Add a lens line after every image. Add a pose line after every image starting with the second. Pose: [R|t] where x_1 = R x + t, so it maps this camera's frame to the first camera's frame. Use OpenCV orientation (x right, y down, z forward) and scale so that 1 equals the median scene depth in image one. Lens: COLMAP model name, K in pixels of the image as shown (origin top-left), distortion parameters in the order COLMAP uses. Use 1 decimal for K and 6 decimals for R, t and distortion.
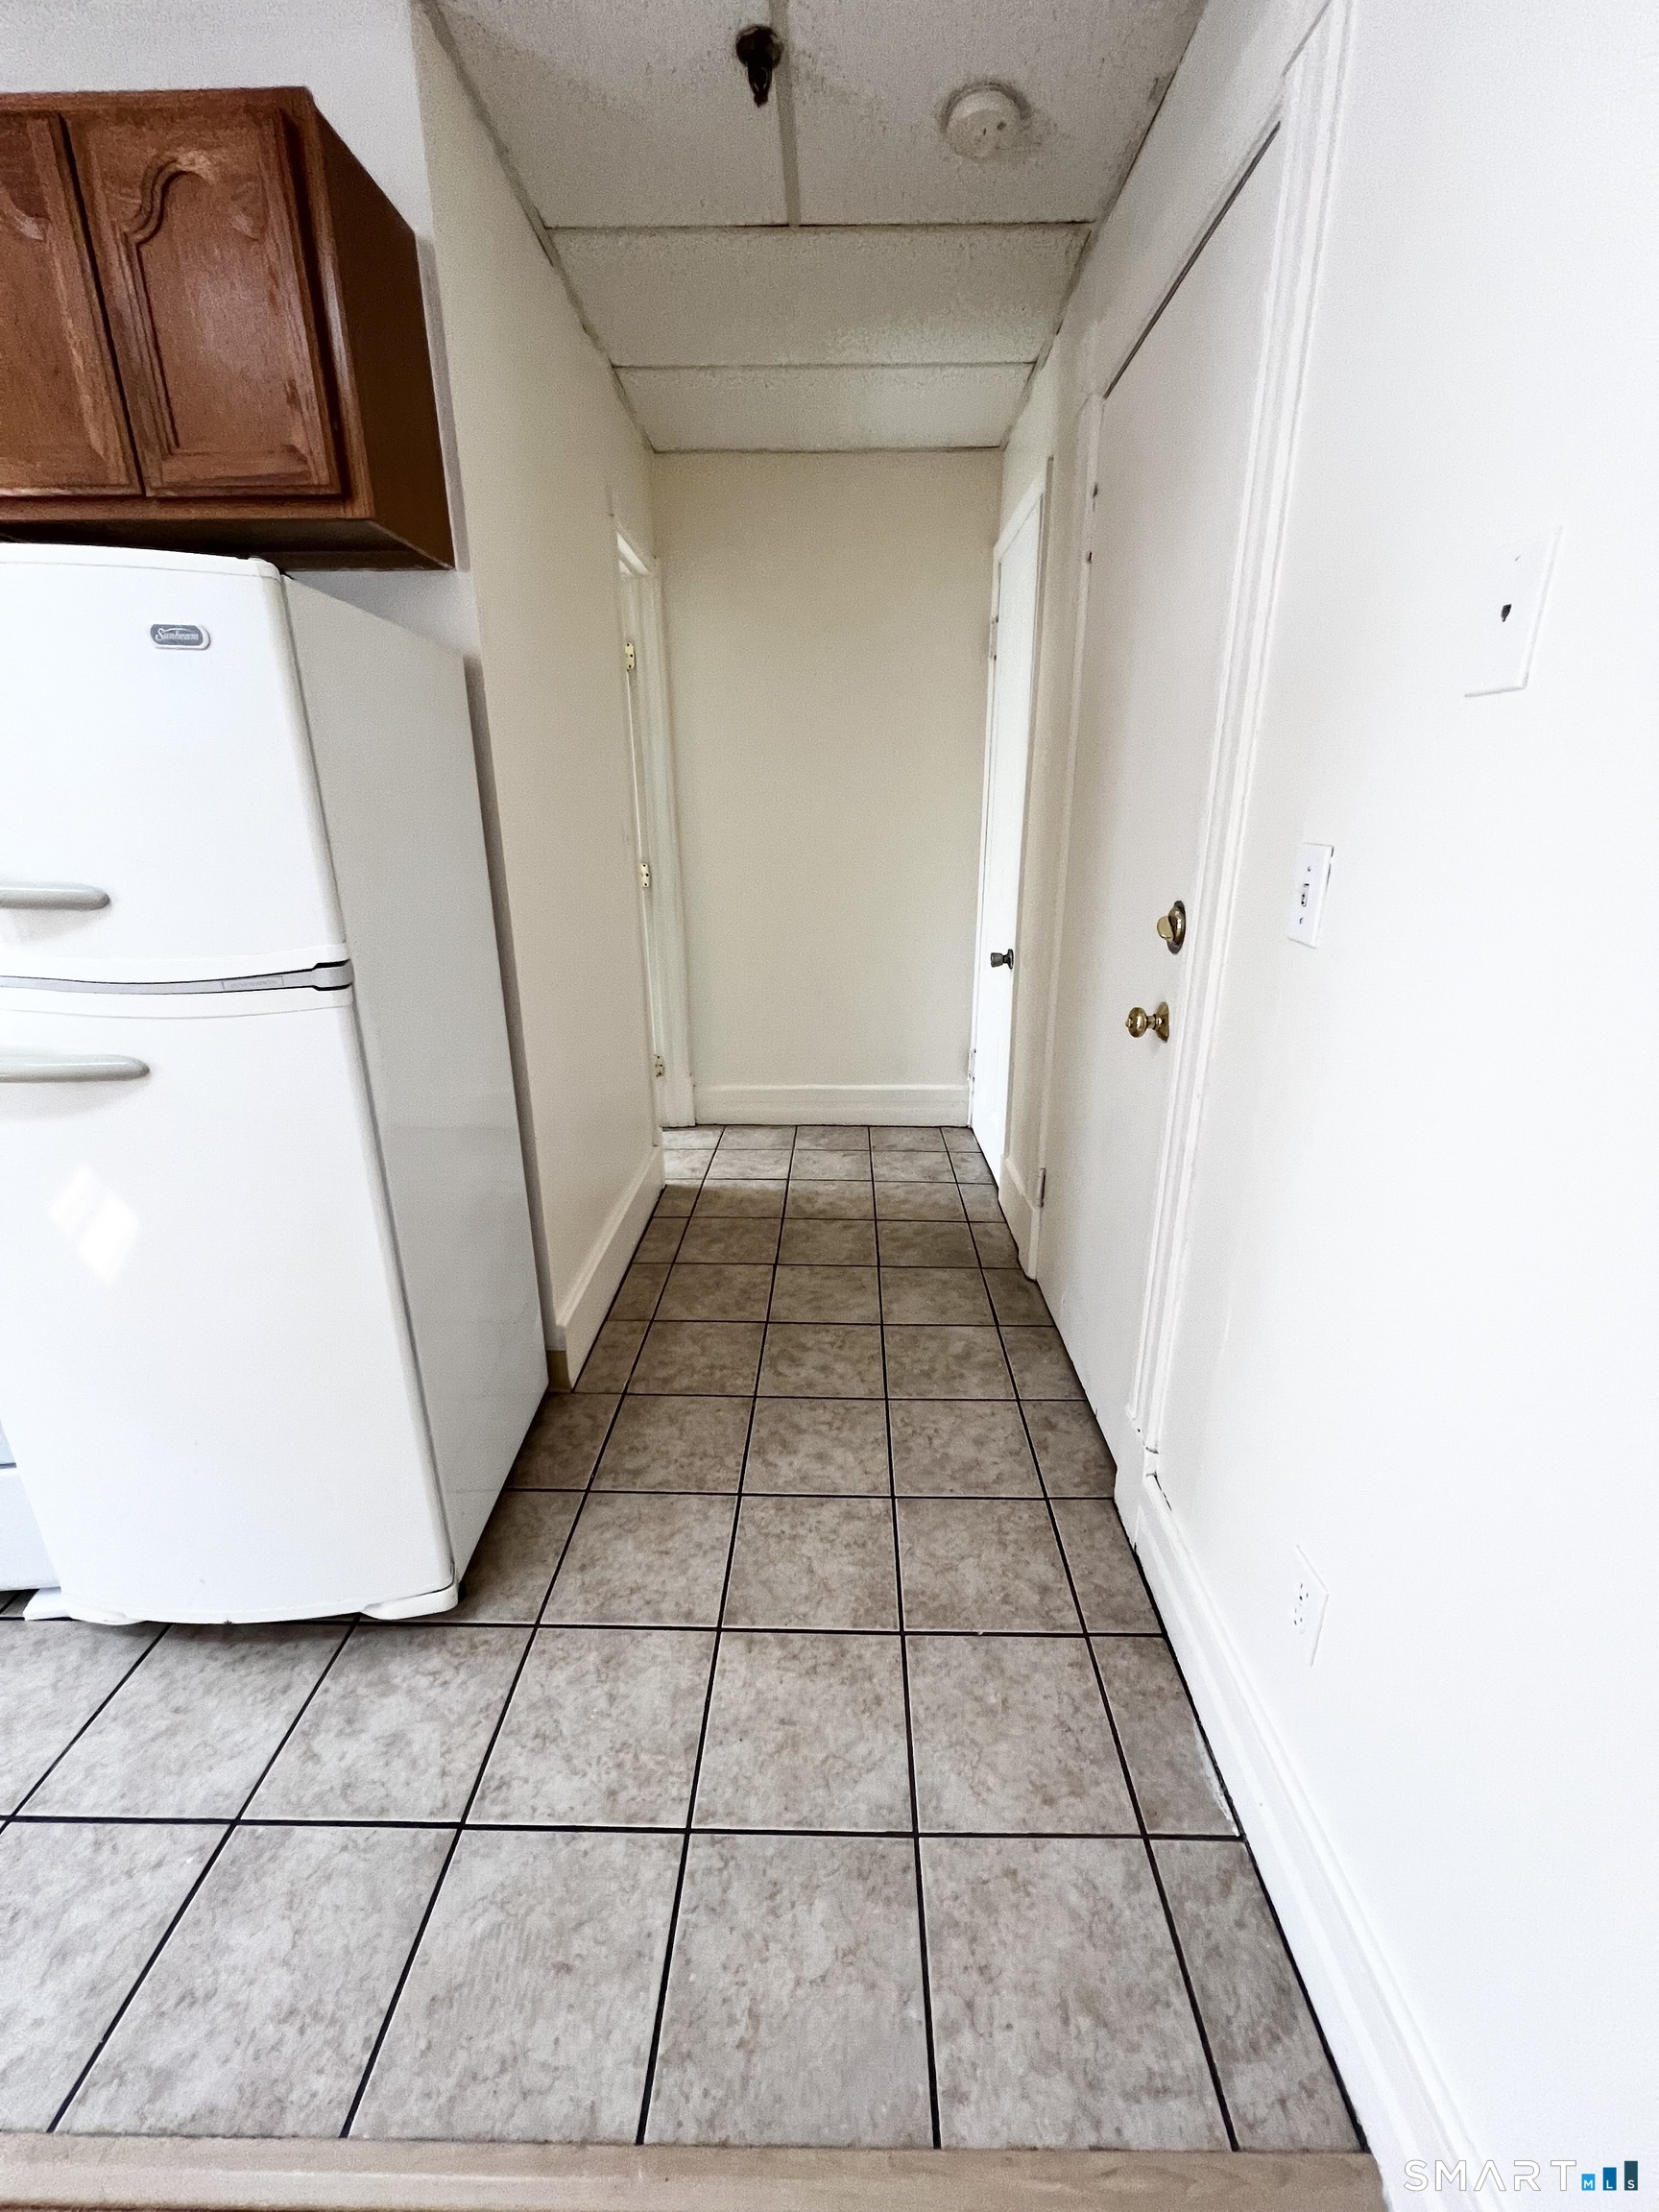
lens RADIAL K [[886.9, 0, 832.1], [0, 886.9, 1103.9], [0, 0, 1]] dist [-0.002048, -0.000094]
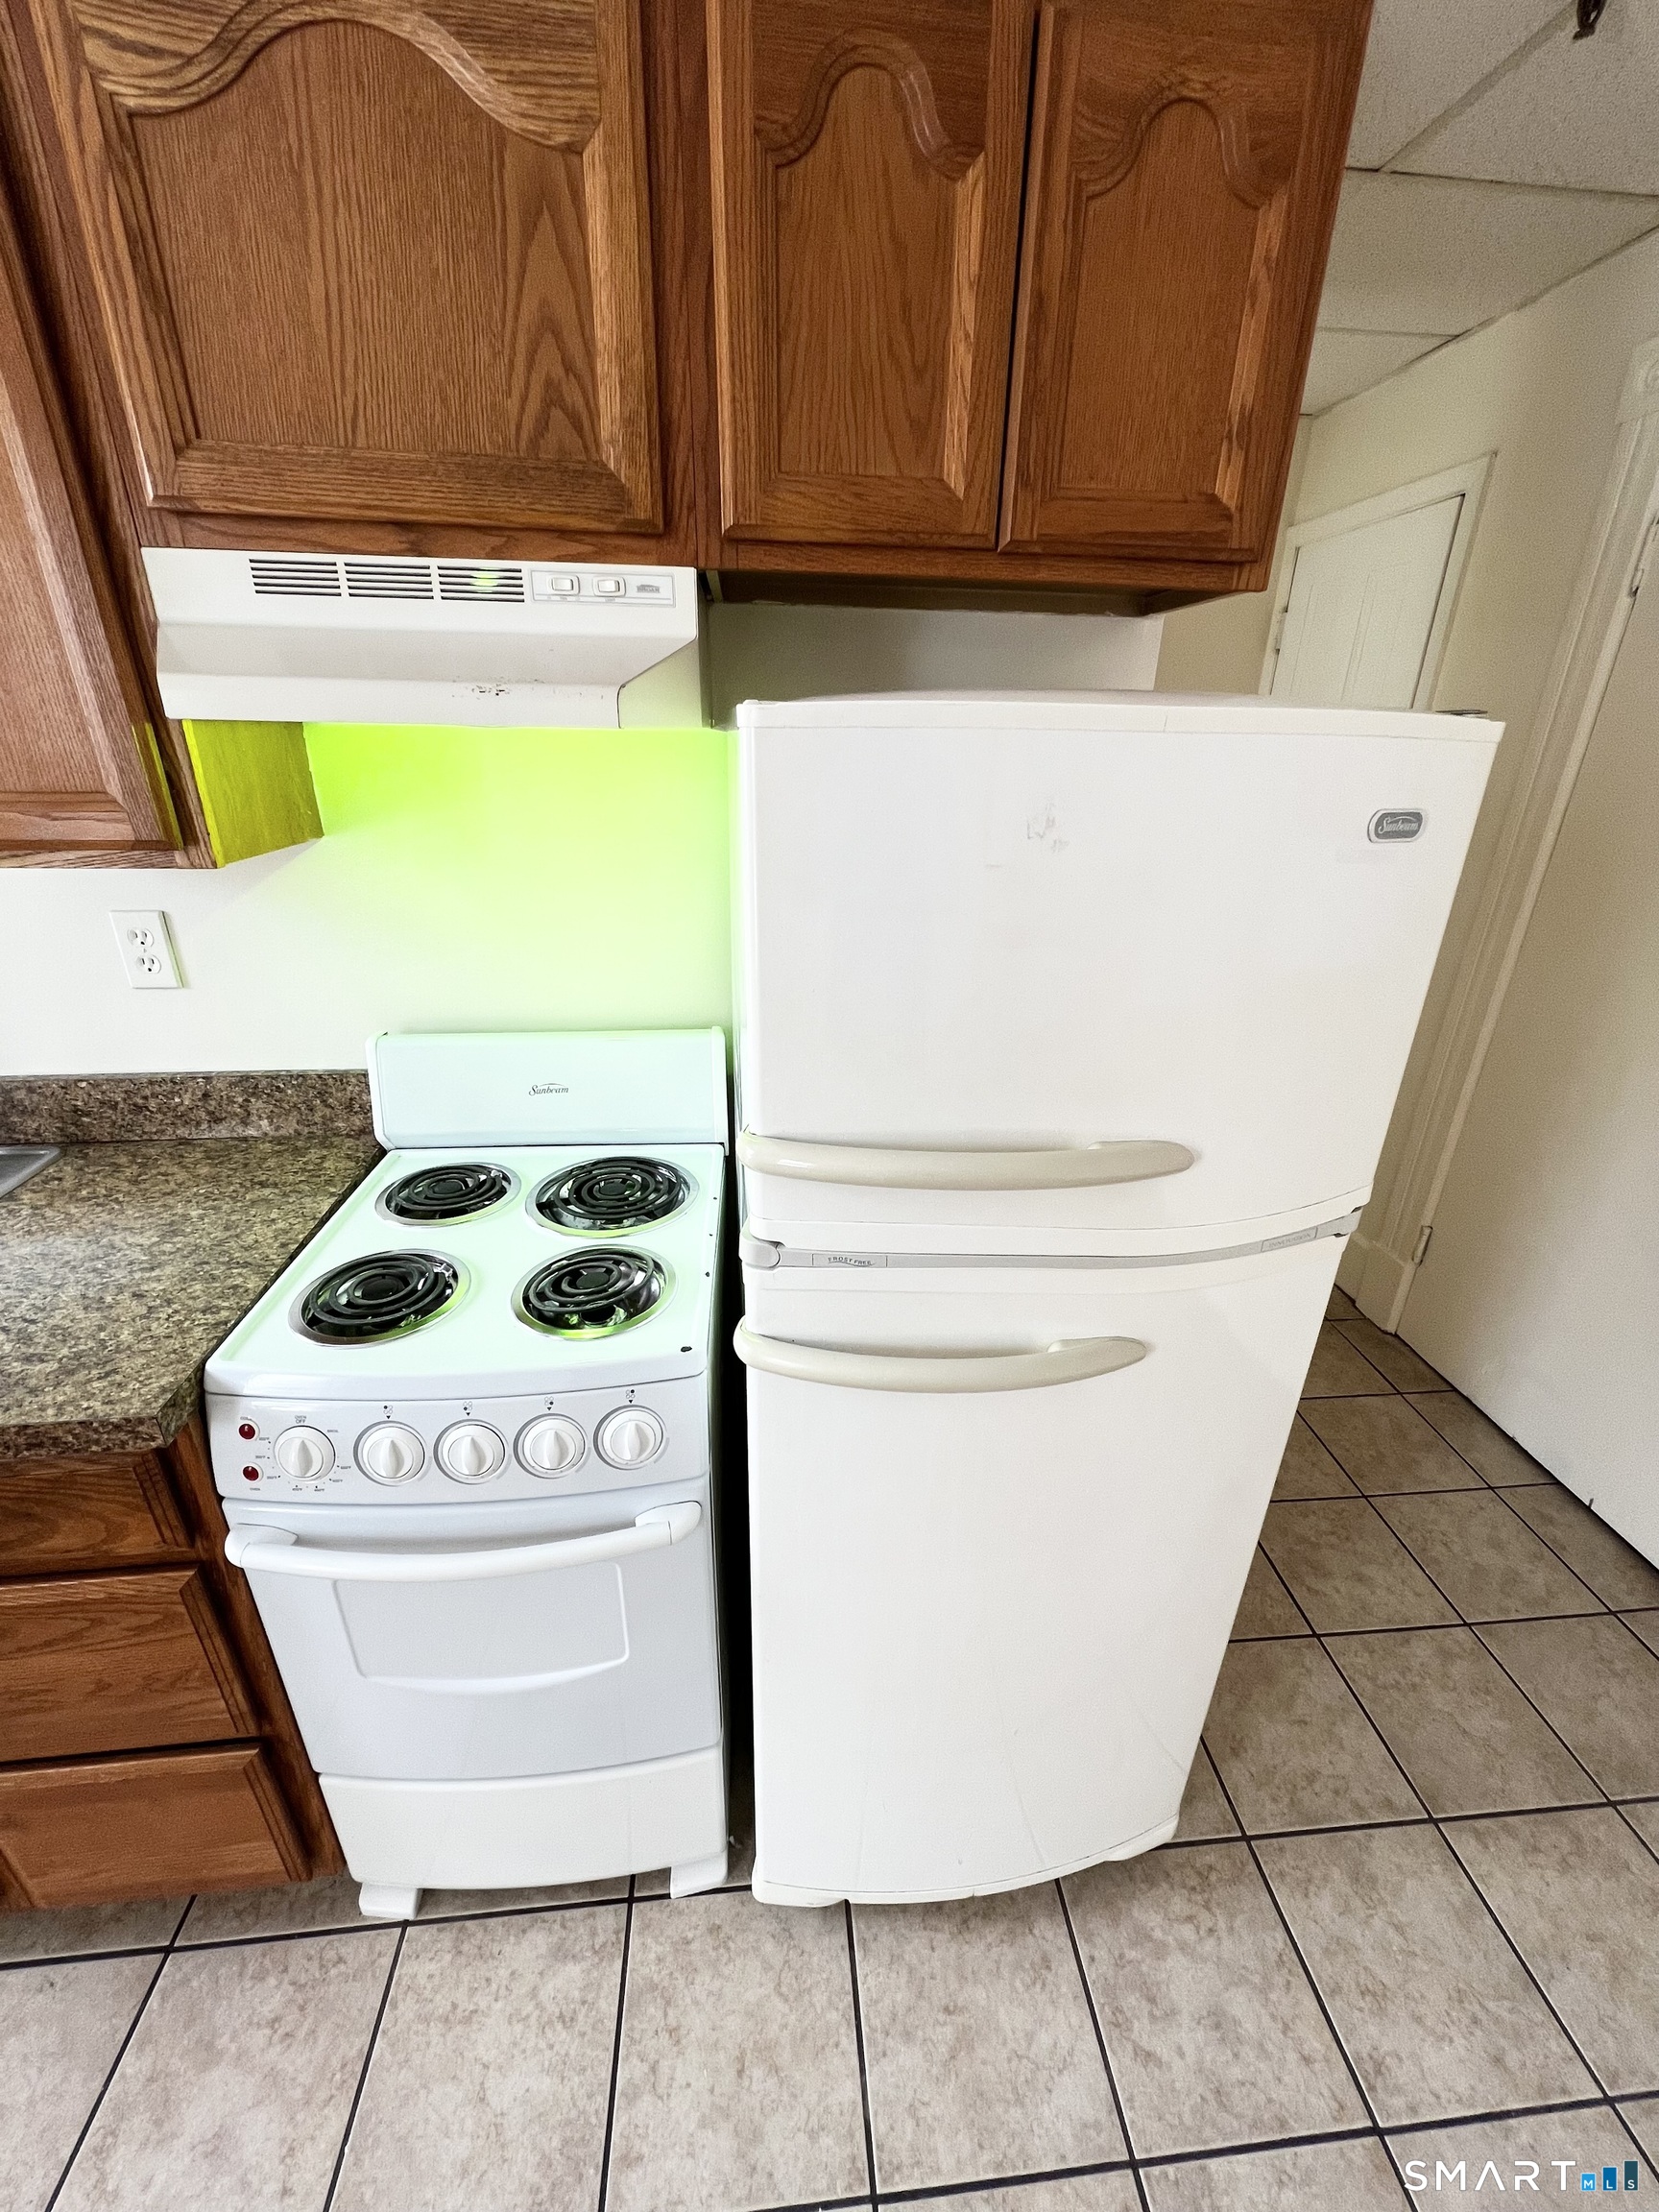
lens RADIAL K [[888.6, 0, 838.5], [0, 888.6, 1104.6], [0, 0, 1]] dist [-0.002446, 0.000980]
pose [[0.993884, -0.020196, 0.108564, -0.961806], [0.011764, 0.996903, 0.077761, -0.272504], [-0.109799, -0.076008, 0.991043, 0.233550]]
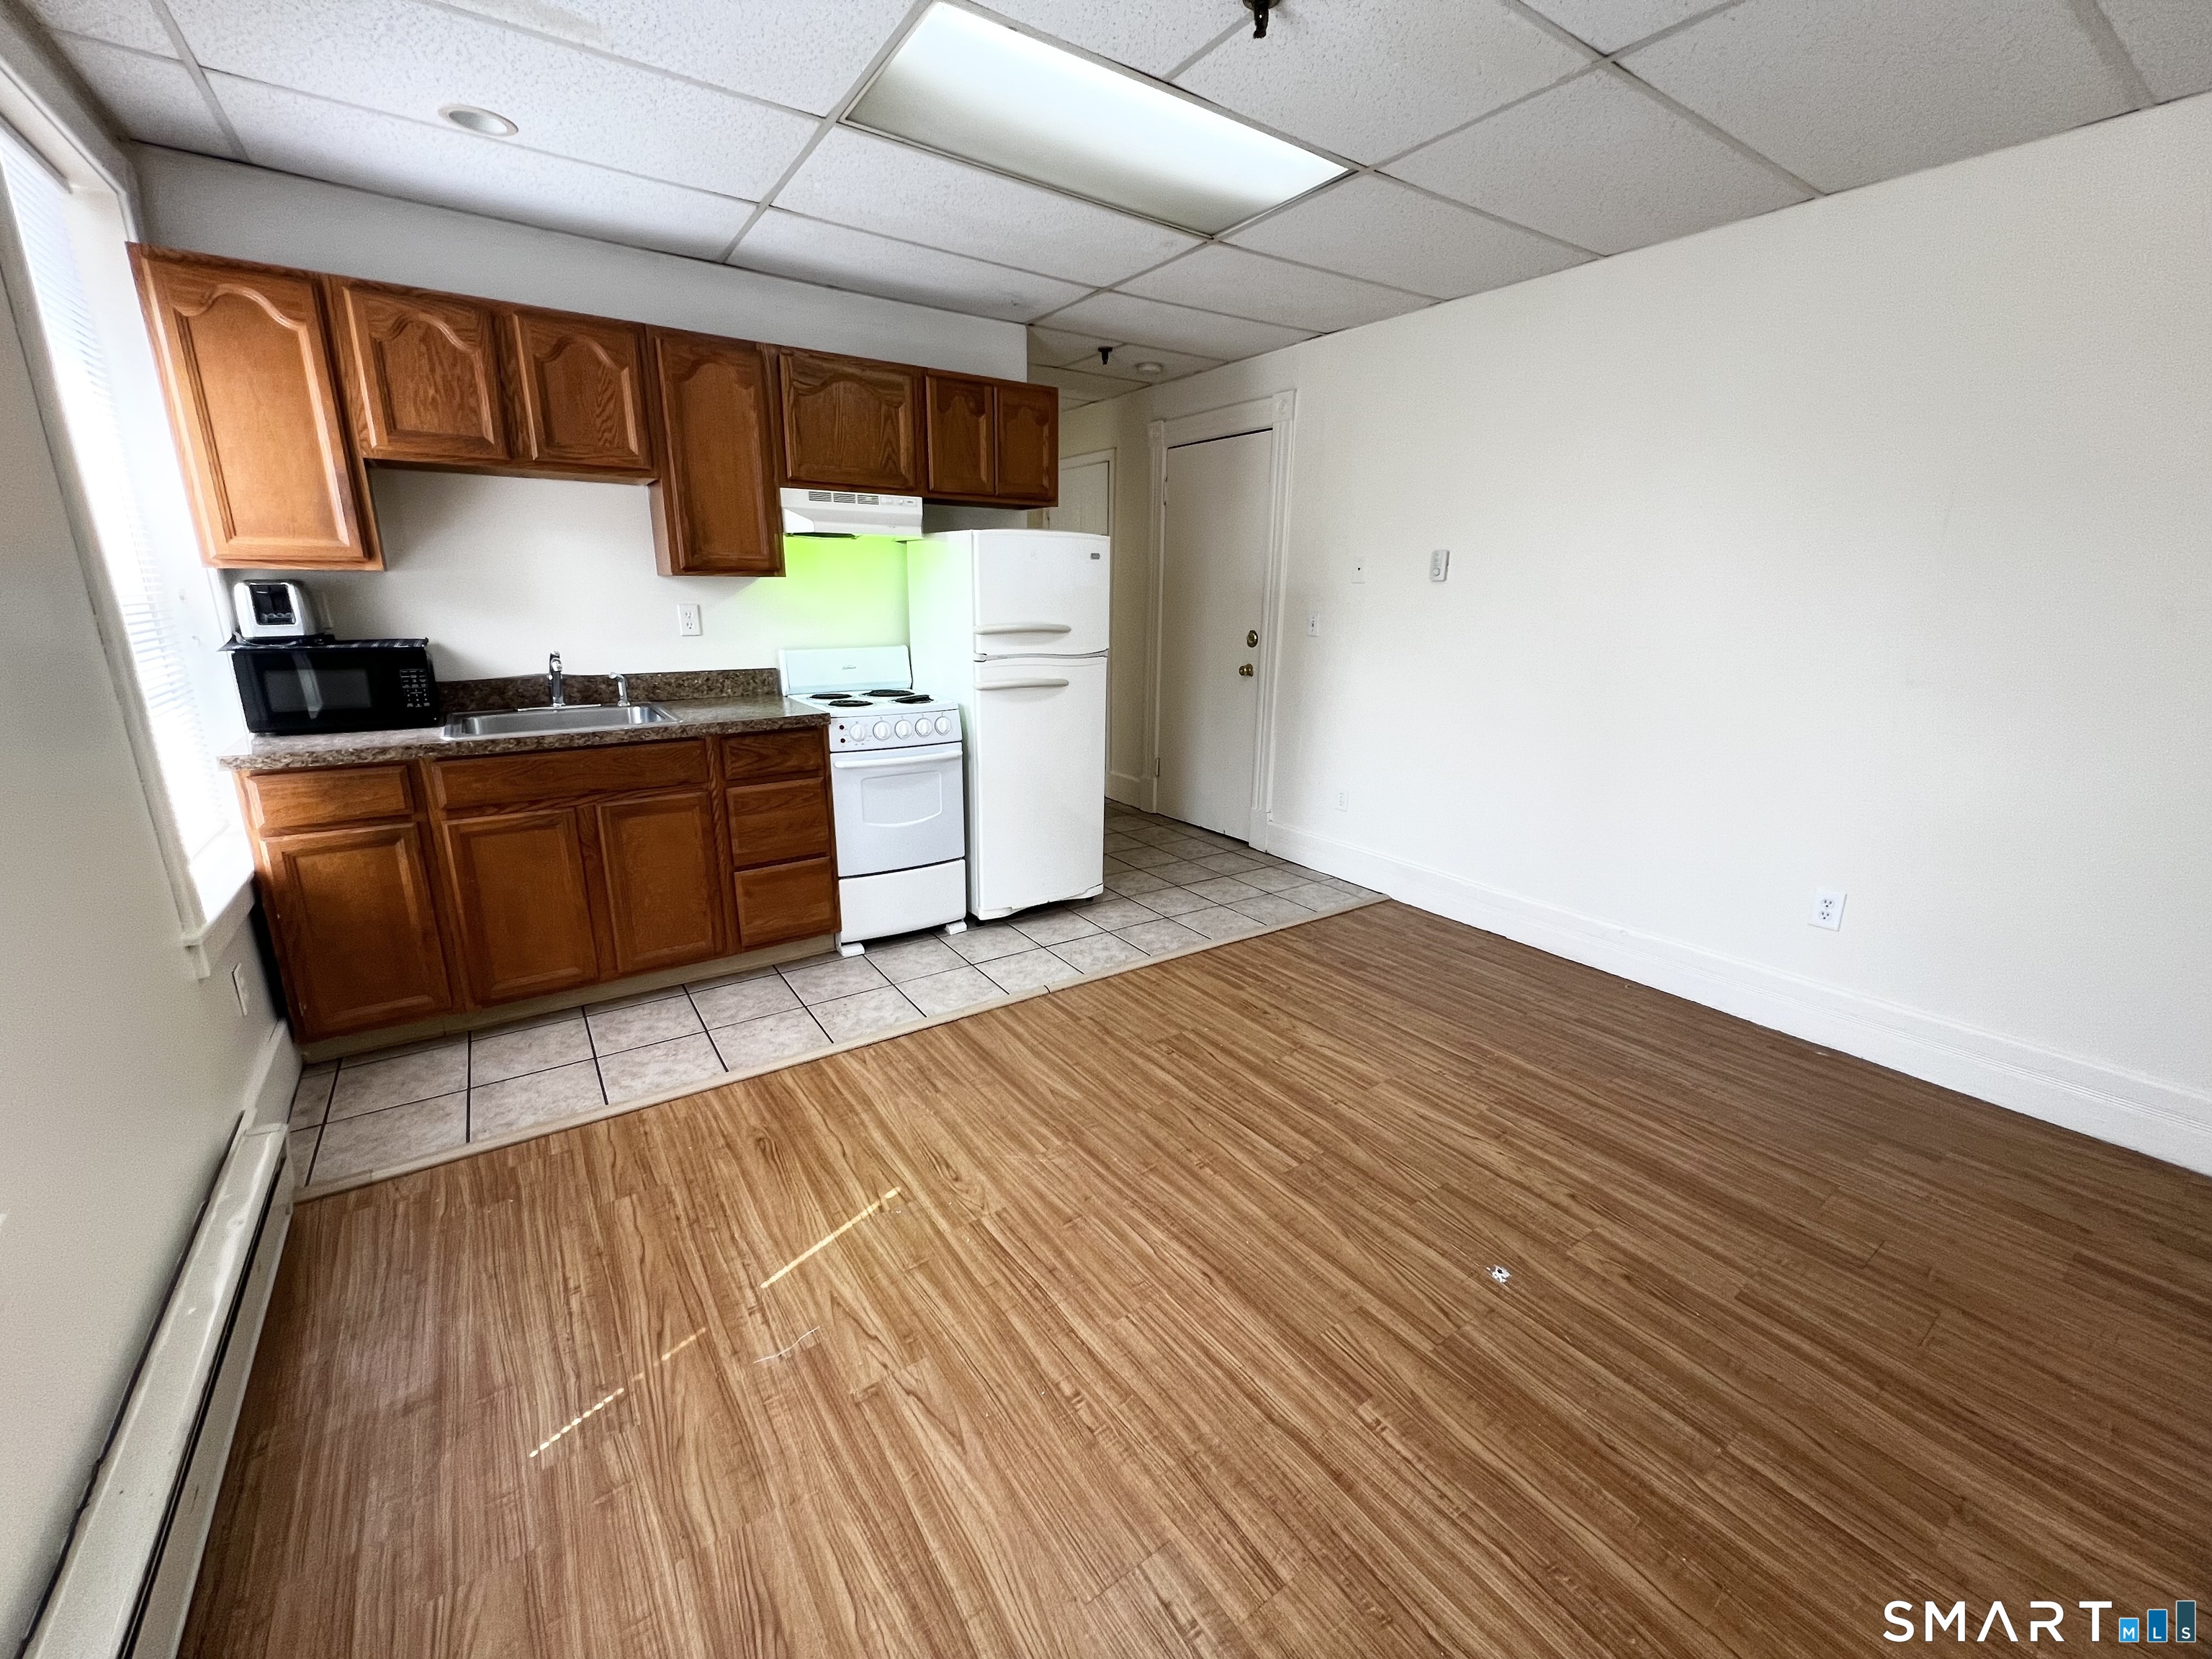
lens RADIAL K [[888.6, 0, 1103.9], [0, 888.6, 817.3], [0, 0, 1]] dist [-0.002446, 0.000980]
pose [[0.818719, -0.132417, 0.558717, -2.164724], [0.169431, 0.985432, -0.014727, 0.436399], [-0.548627, 0.106721, 0.829228, -1.437473]]
